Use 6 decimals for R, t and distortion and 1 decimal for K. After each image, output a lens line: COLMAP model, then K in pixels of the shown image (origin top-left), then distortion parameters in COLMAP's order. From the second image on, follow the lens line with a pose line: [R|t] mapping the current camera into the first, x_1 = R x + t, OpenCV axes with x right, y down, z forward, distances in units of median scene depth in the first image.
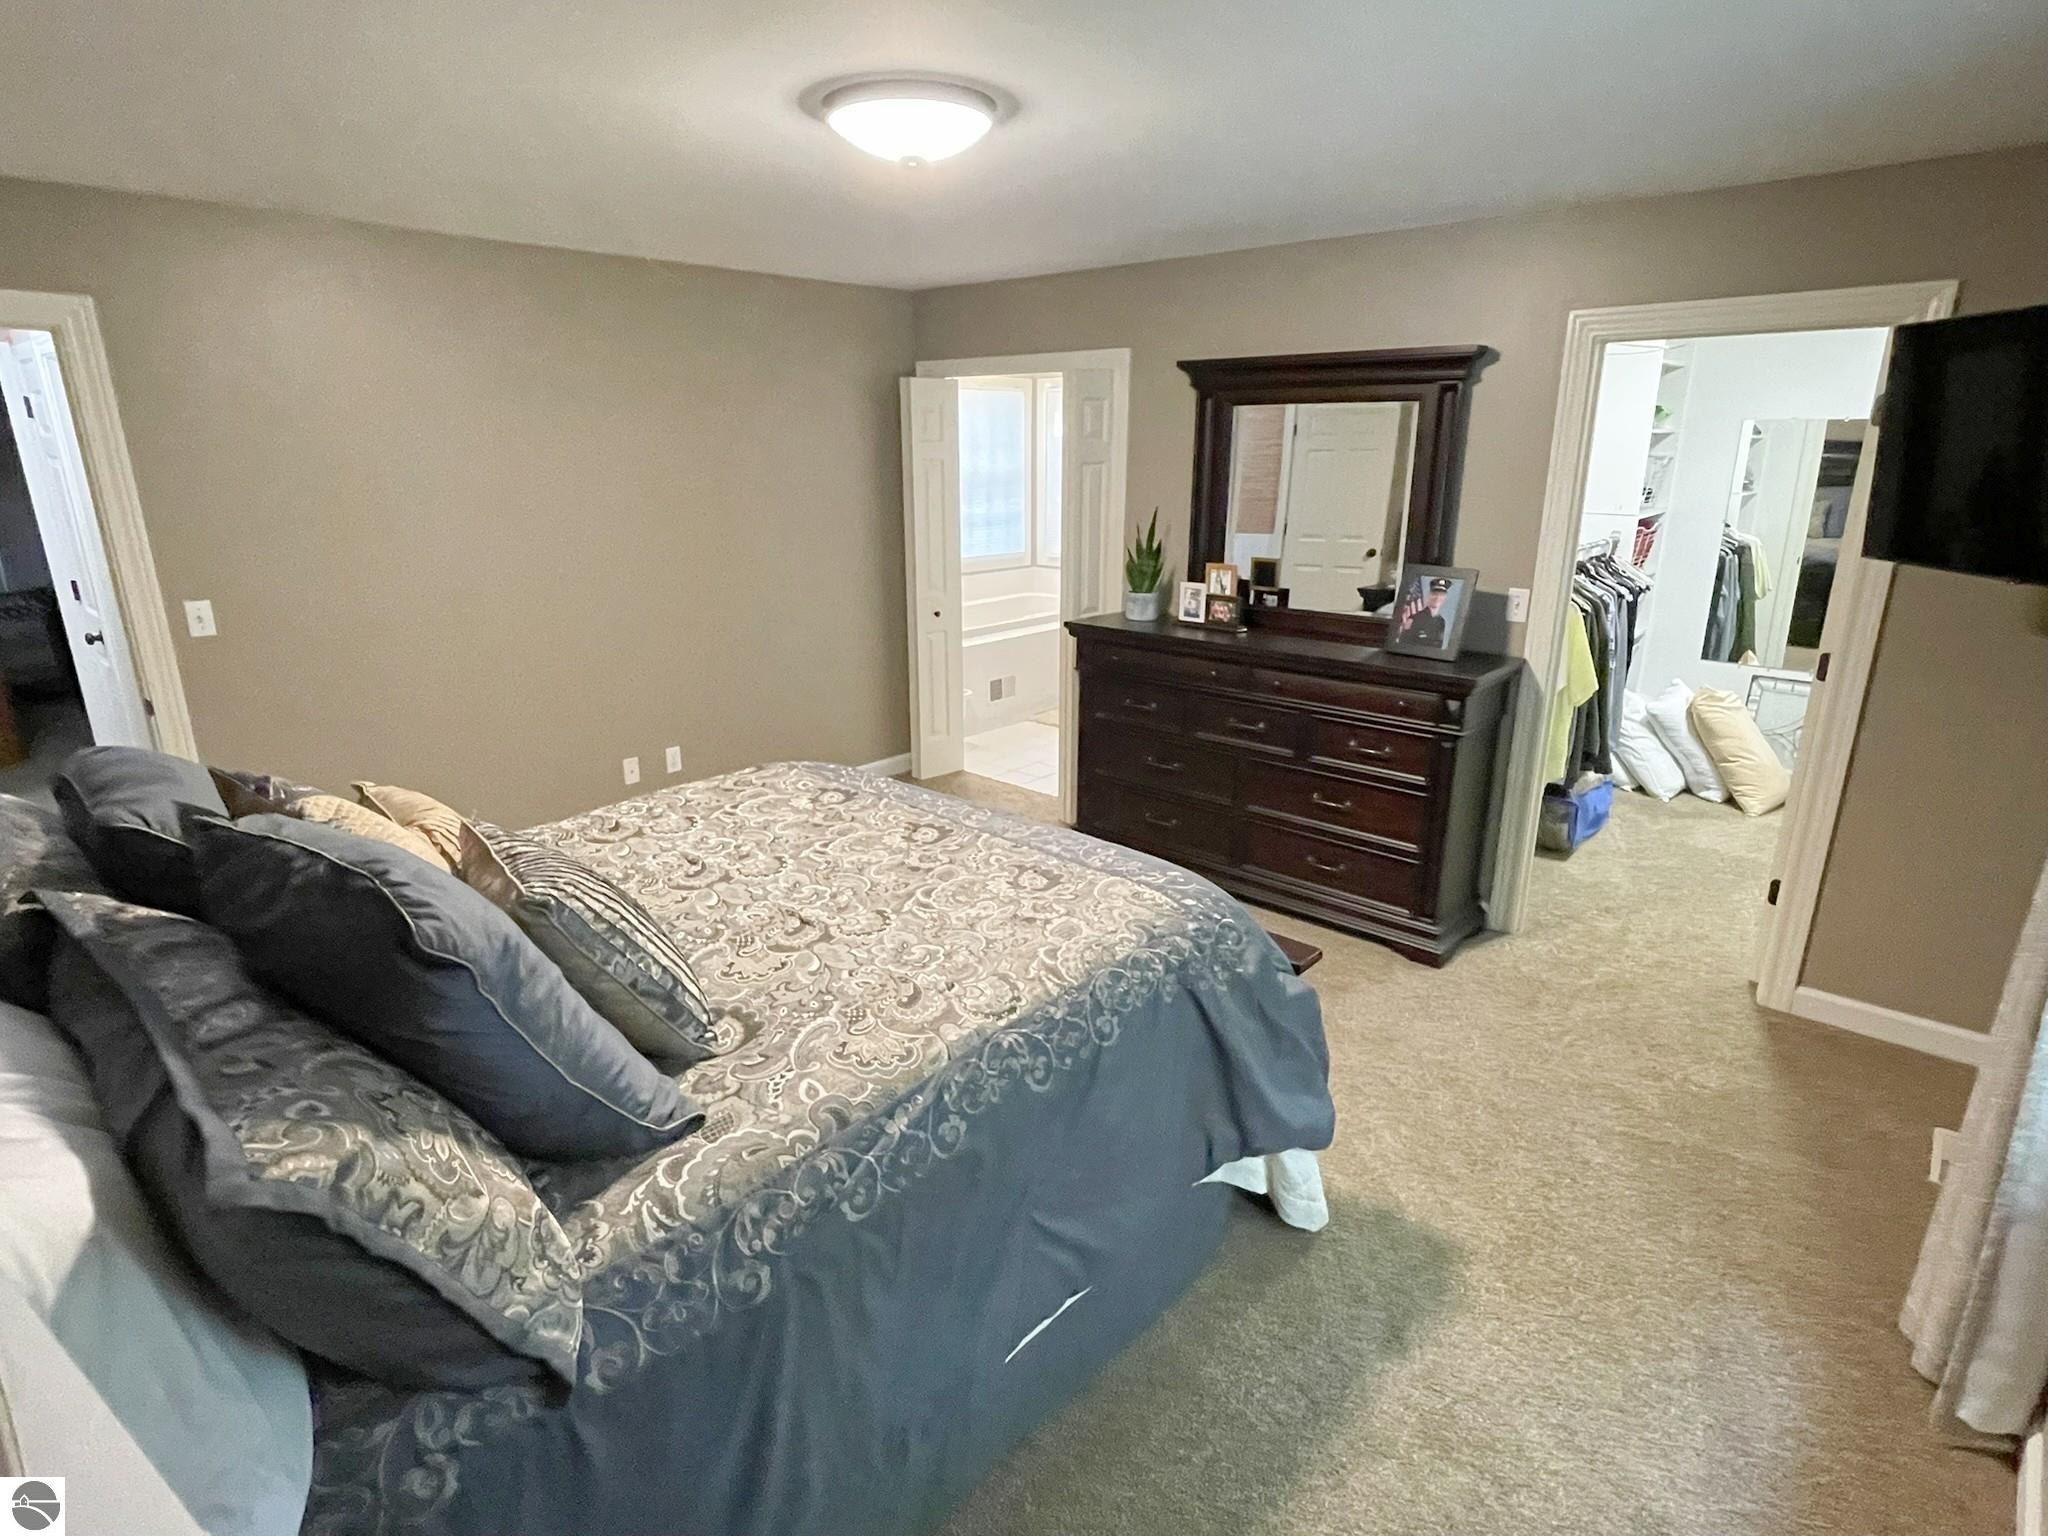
lens RADIAL K [[1078.7, 0, 1030.0], [0, 1078.7, 770.8], [0, 0, 1]] dist [-0.002343, -0.001403]
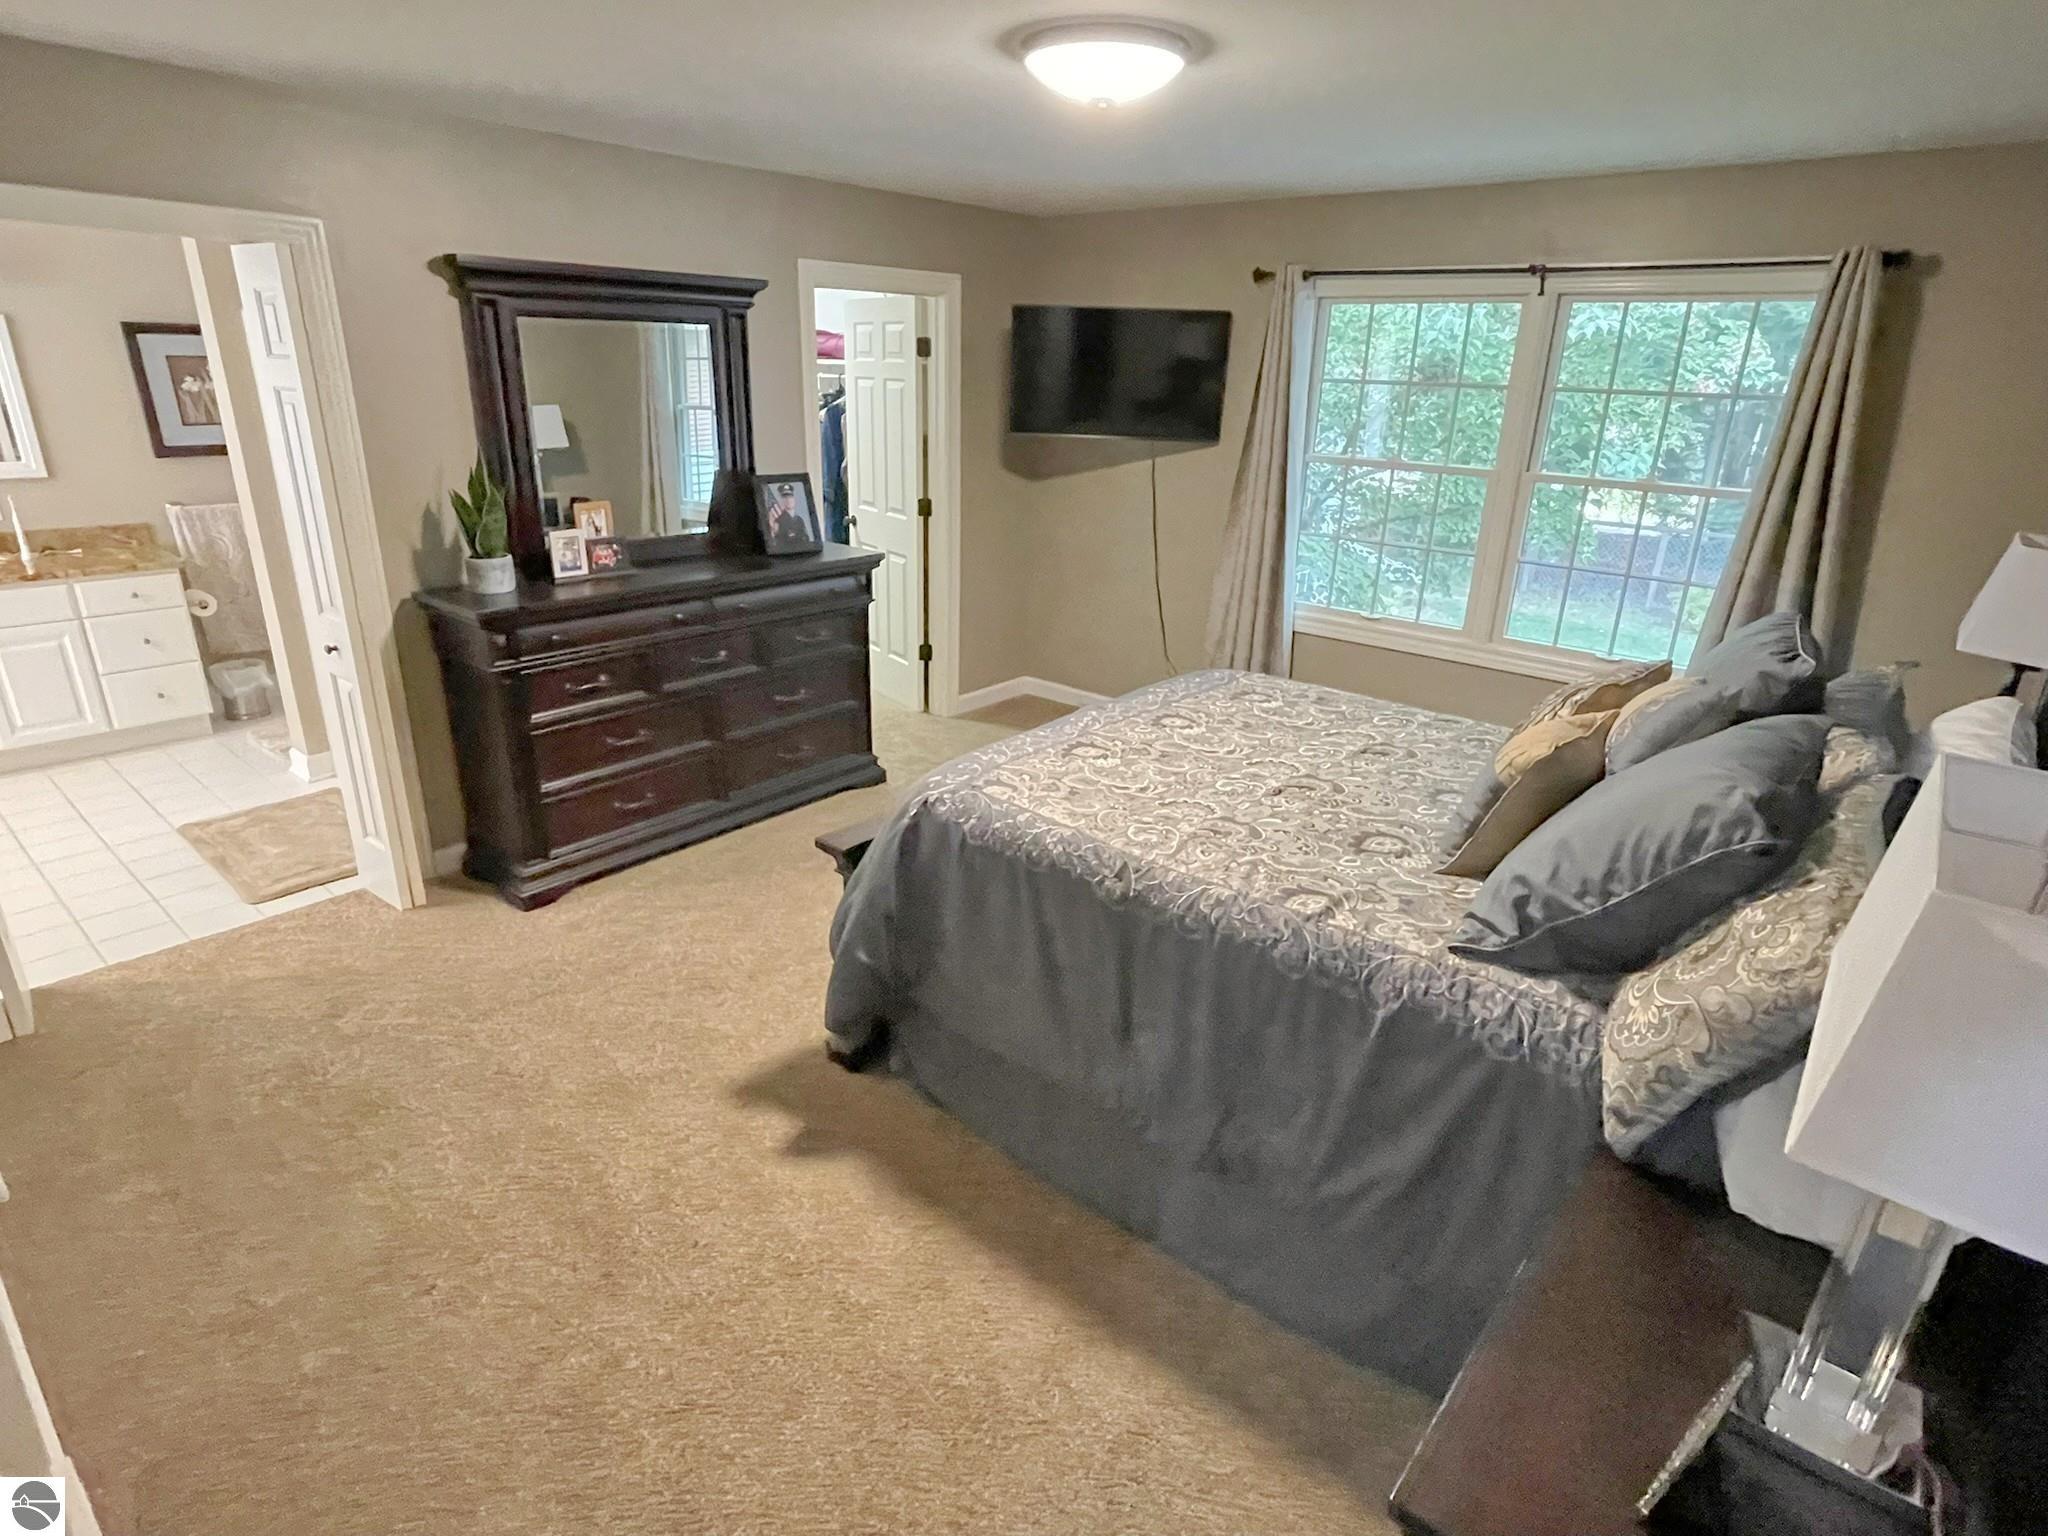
lens RADIAL K [[1078.7, 0, 1015.0], [0, 1078.7, 763.2], [0, 0, 1]] dist [-0.002343, -0.001403]
pose [[-0.017667, -0.350032, 0.936571, -0.819845], [0.268378, 0.900681, 0.341681, -0.236104], [-0.963152, 0.257392, 0.078029, 0.739580]]
